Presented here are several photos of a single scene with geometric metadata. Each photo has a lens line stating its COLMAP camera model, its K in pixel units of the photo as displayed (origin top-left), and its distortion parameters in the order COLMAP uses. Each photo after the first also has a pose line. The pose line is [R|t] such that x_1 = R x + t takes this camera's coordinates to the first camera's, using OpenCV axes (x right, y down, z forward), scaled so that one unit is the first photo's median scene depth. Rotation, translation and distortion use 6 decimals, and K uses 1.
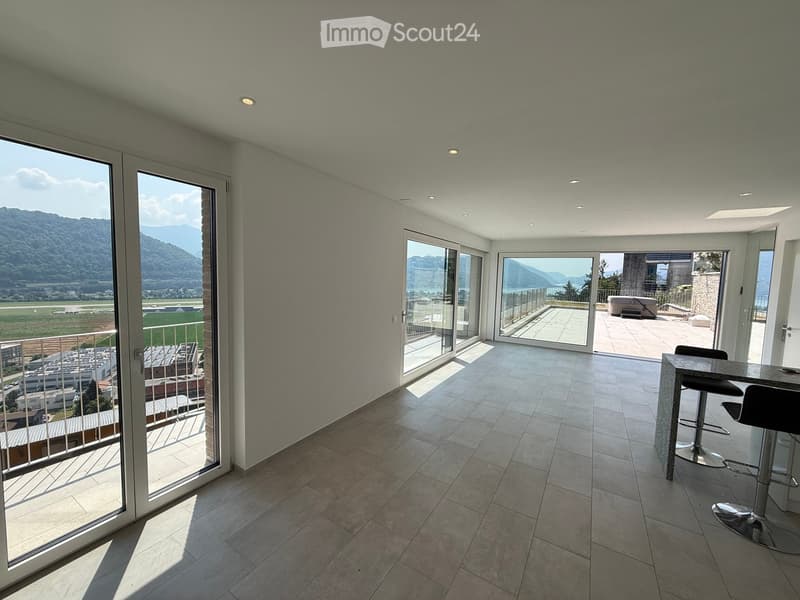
lens RADIAL K [[317.5, 0, 398.5], [0, 317.5, 298.1], [0, 0, 1]] dist [-0.001643, -0.000216]
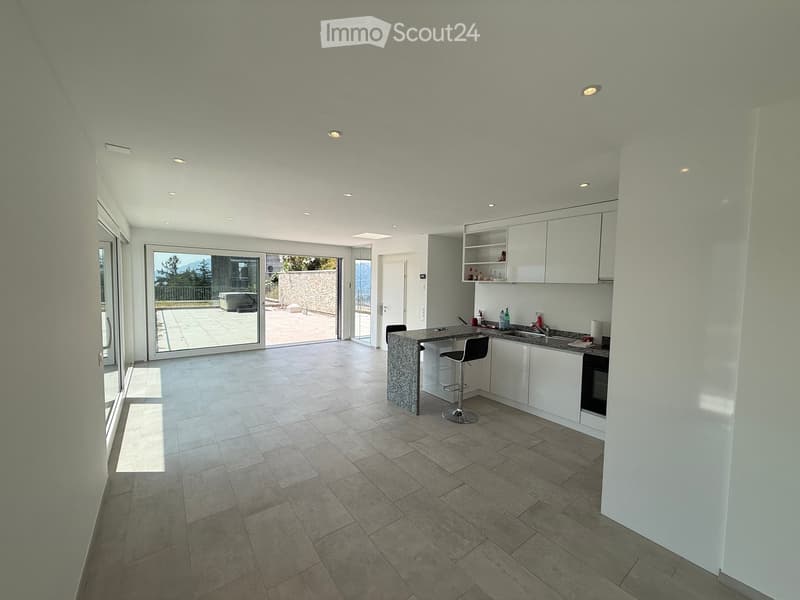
lens RADIAL K [[317.5, 0, 398.1], [0, 317.5, 298.5], [0, 0, 1]] dist [-0.001643, -0.000216]
pose [[0.359801, -0.069658, 0.930425, -0.096465], [0.057255, 0.996978, 0.052499, -0.010502], [-0.931271, 0.034382, 0.362702, 0.094440]]
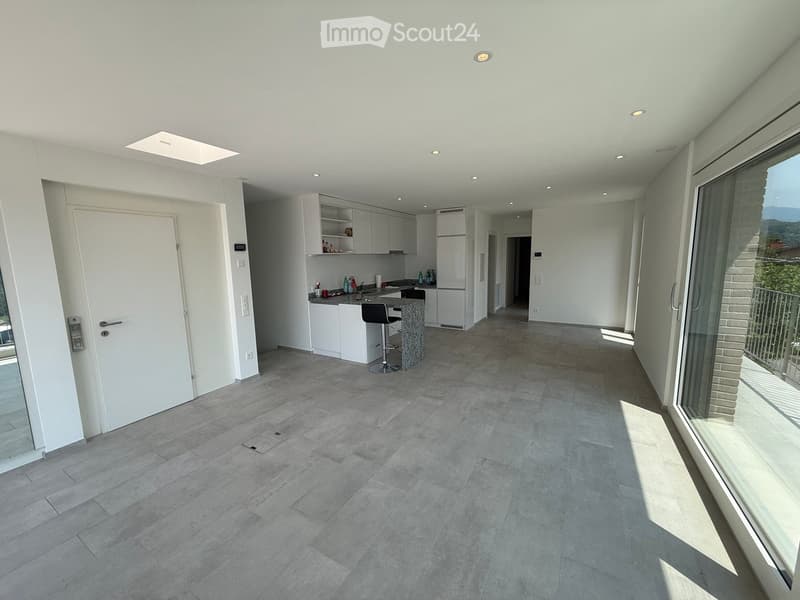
lens RADIAL K [[317.5, 0, 400.9], [0, 317.5, 299.8], [0, 0, 1]] dist [-0.001643, -0.000216]
pose [[-0.999129, 0.000114, -0.041724, 0.191382], [-0.008373, 0.979108, 0.203170, -0.028311], [0.040875, 0.203343, -0.978254, 0.500577]]
